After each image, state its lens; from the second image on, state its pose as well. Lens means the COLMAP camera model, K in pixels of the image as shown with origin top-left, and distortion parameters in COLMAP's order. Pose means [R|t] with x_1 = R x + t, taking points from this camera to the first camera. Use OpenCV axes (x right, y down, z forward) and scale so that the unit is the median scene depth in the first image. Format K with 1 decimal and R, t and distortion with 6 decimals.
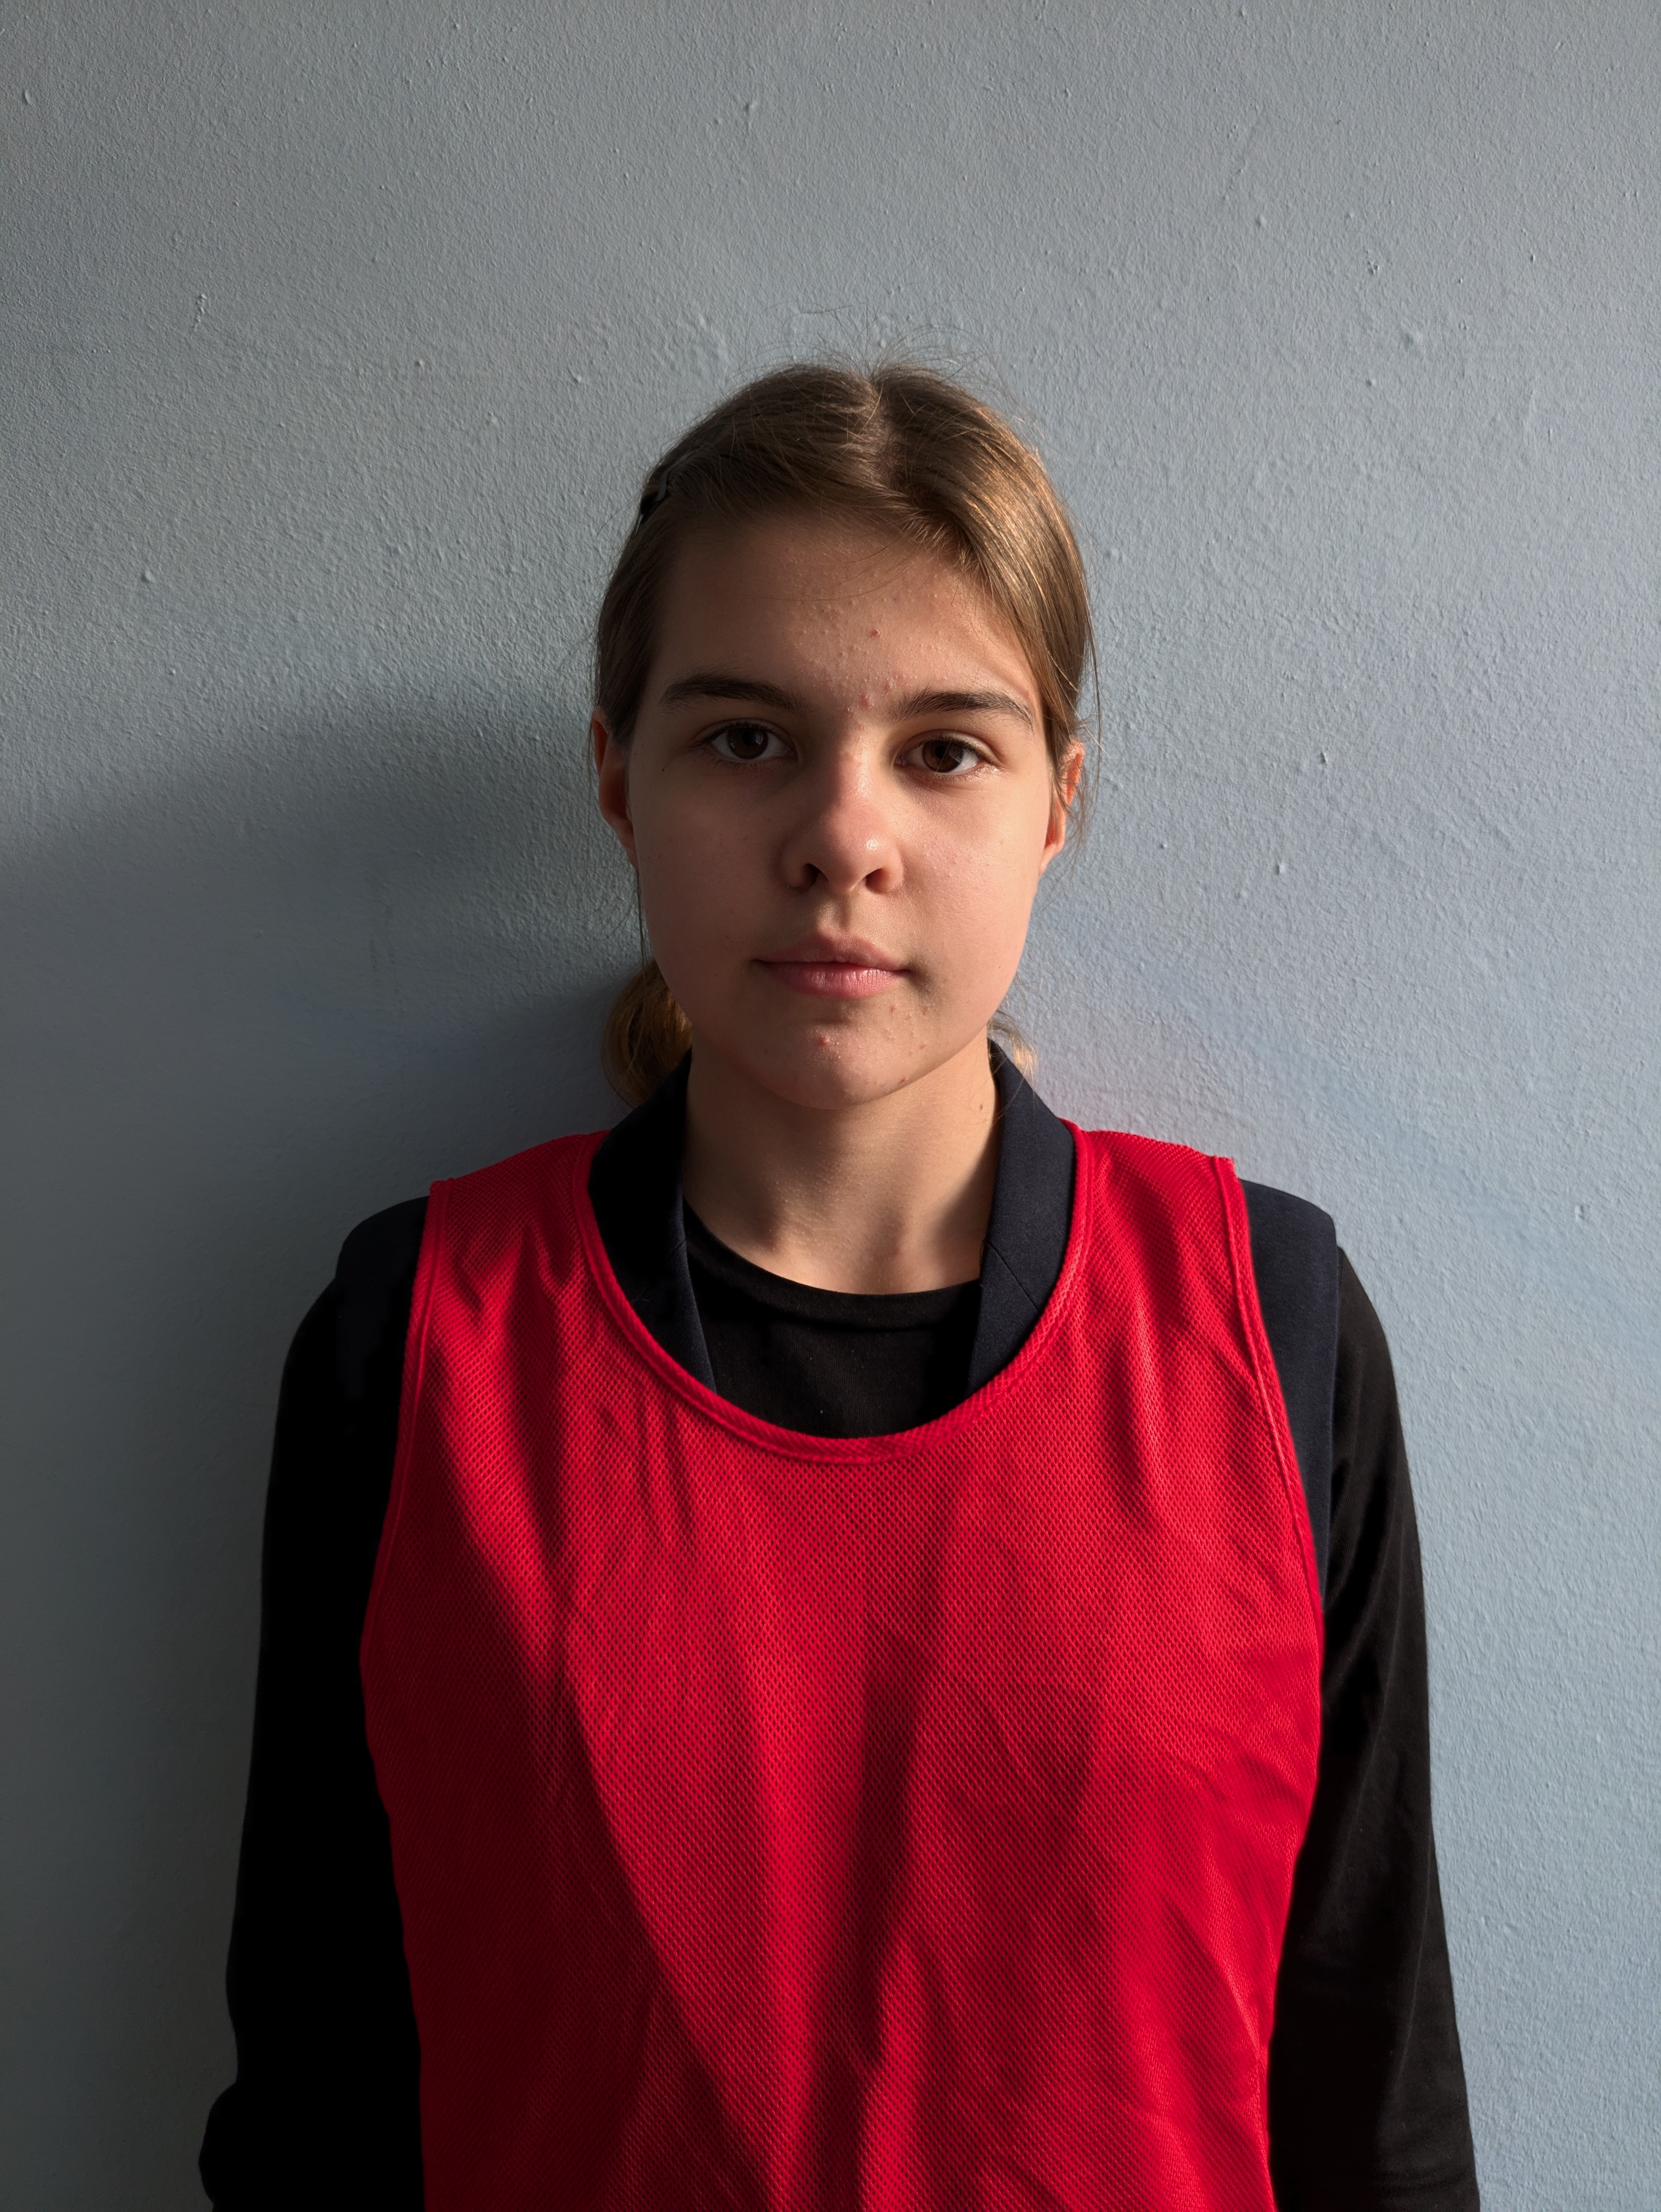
lens RADIAL K [[1976.5, 0, 659.8], [0, 1976.5, 1142.5], [0, 0, 1]] dist [0.042645, -0.063715]
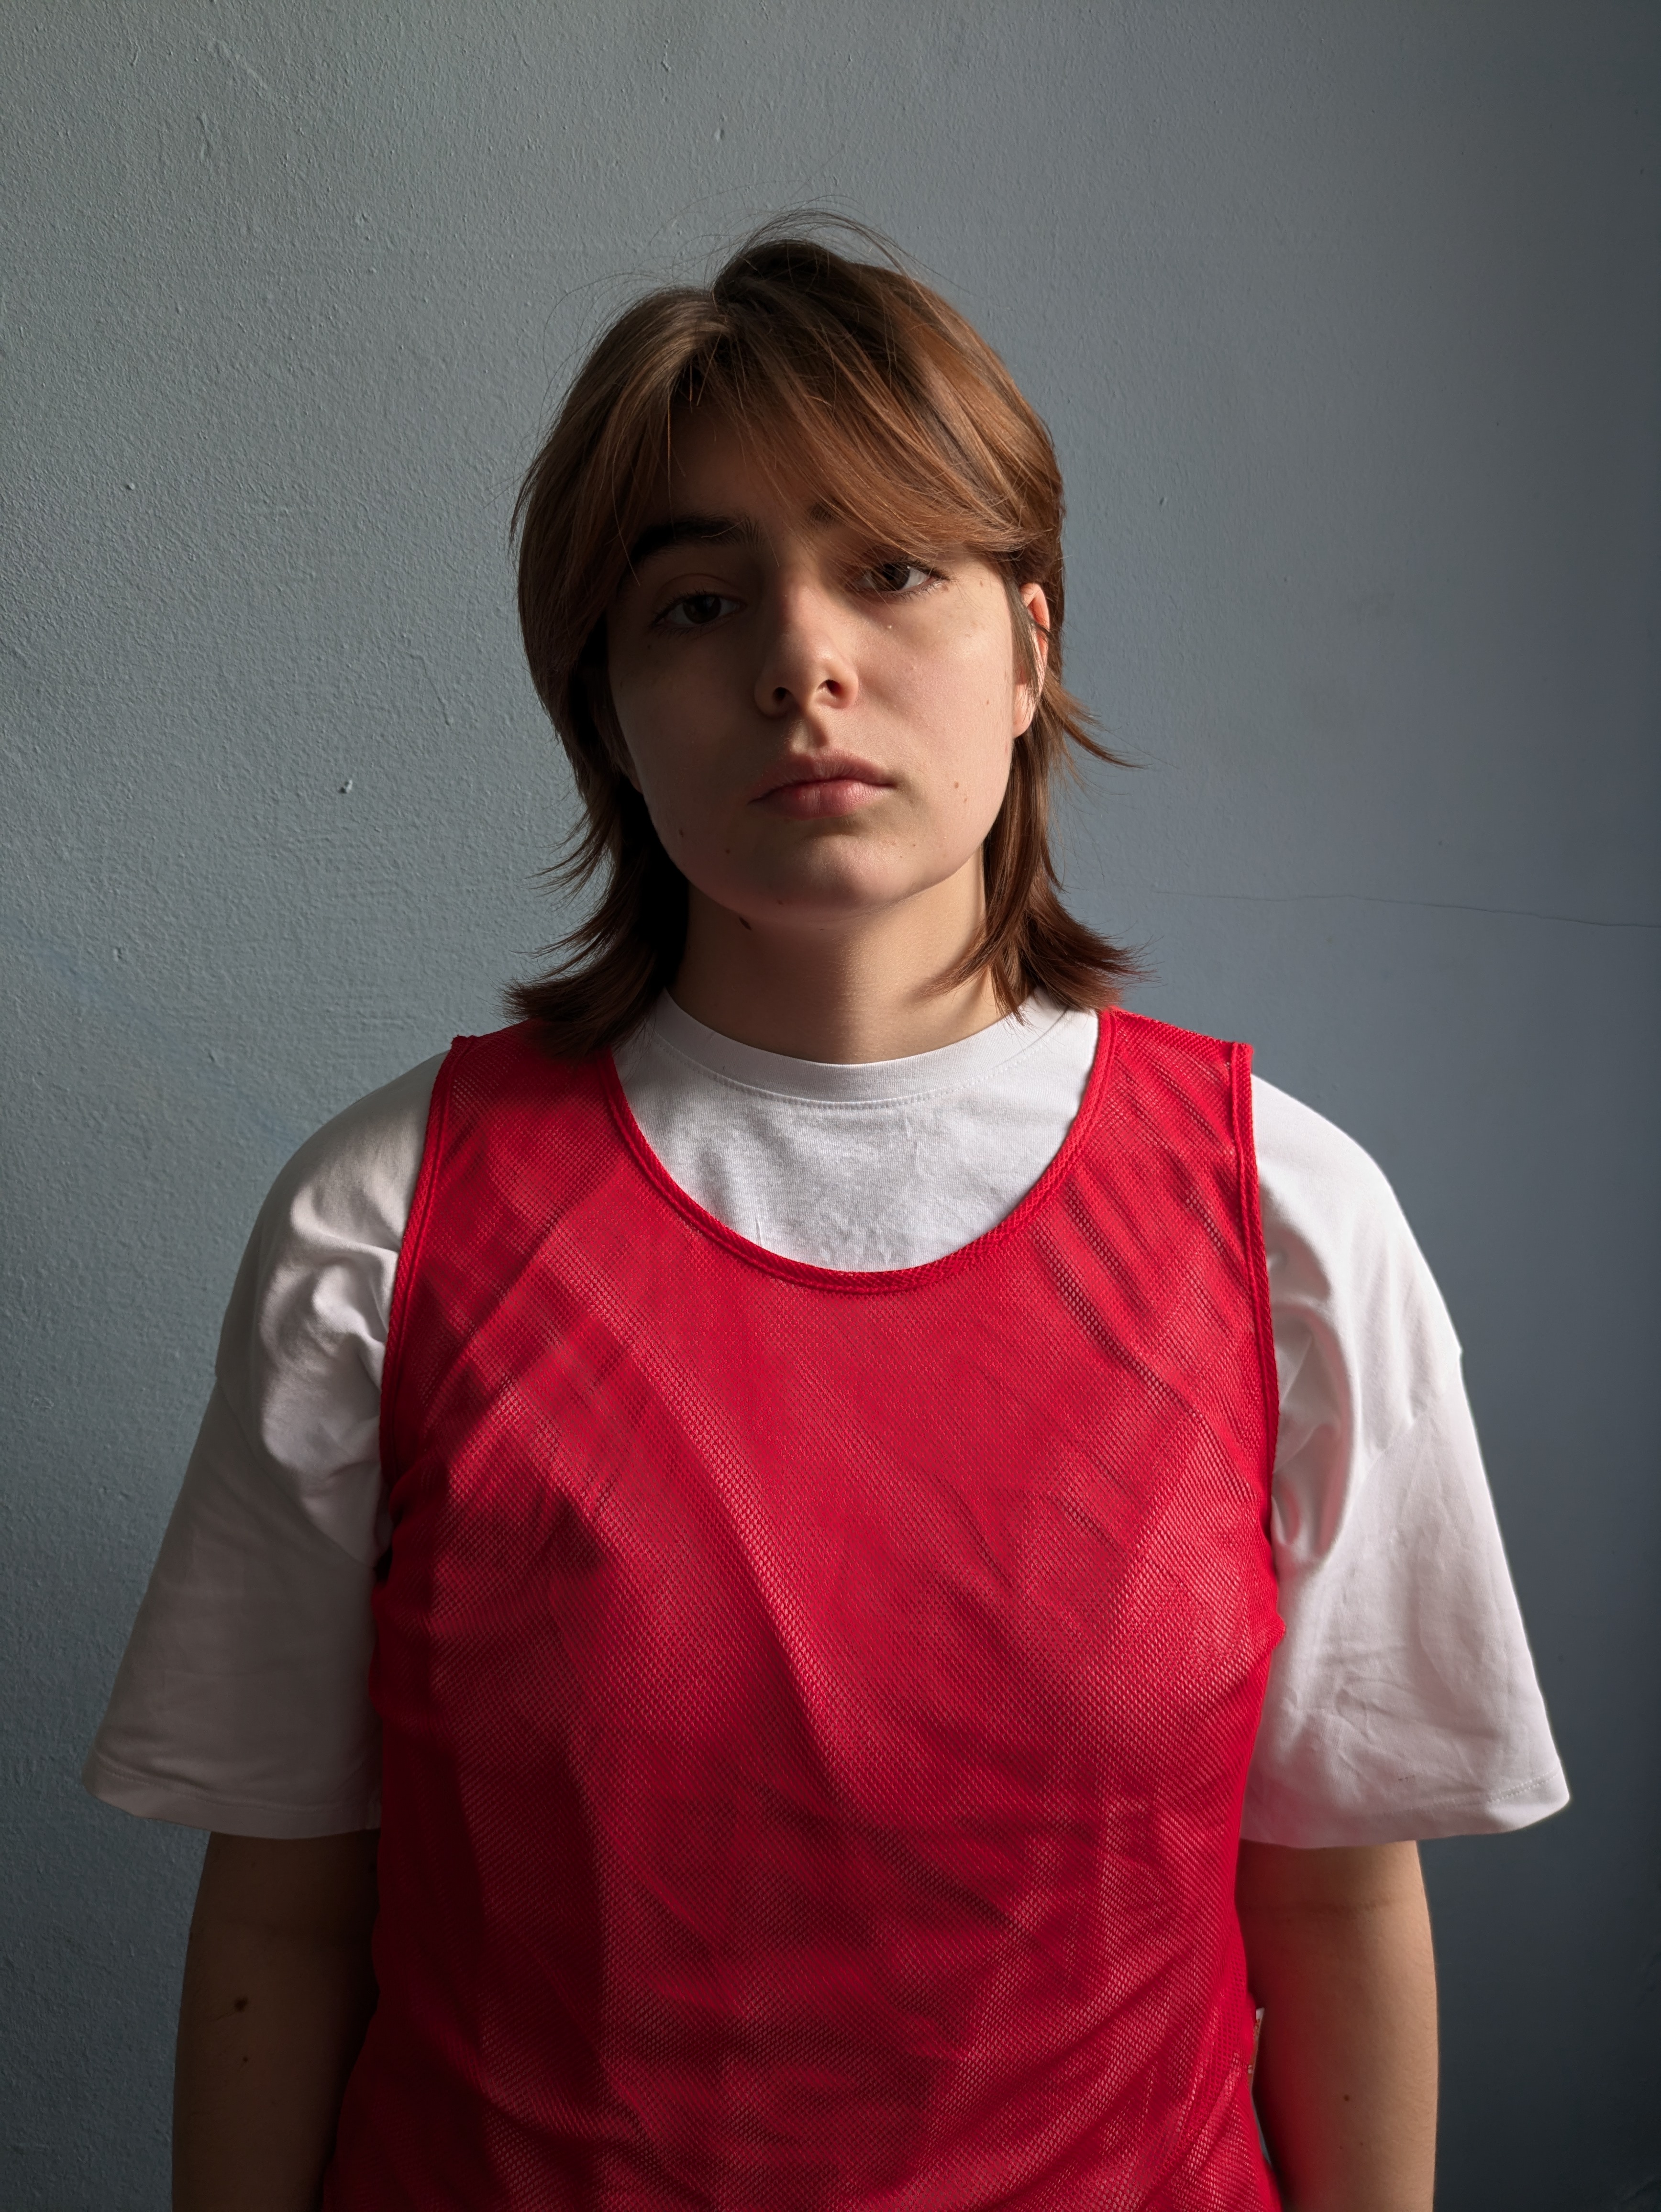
lens RADIAL K [[1976.5, 0, 874.3], [0, 1976.5, 1194.6], [0, 0, 1]] dist [0.042645, -0.063715]
pose [[0.999390, 0.005922, 0.034410, 0.935188], [-0.009848, 0.993309, 0.115066, 0.037970], [-0.033499, -0.115334, 0.992762, -0.334347]]
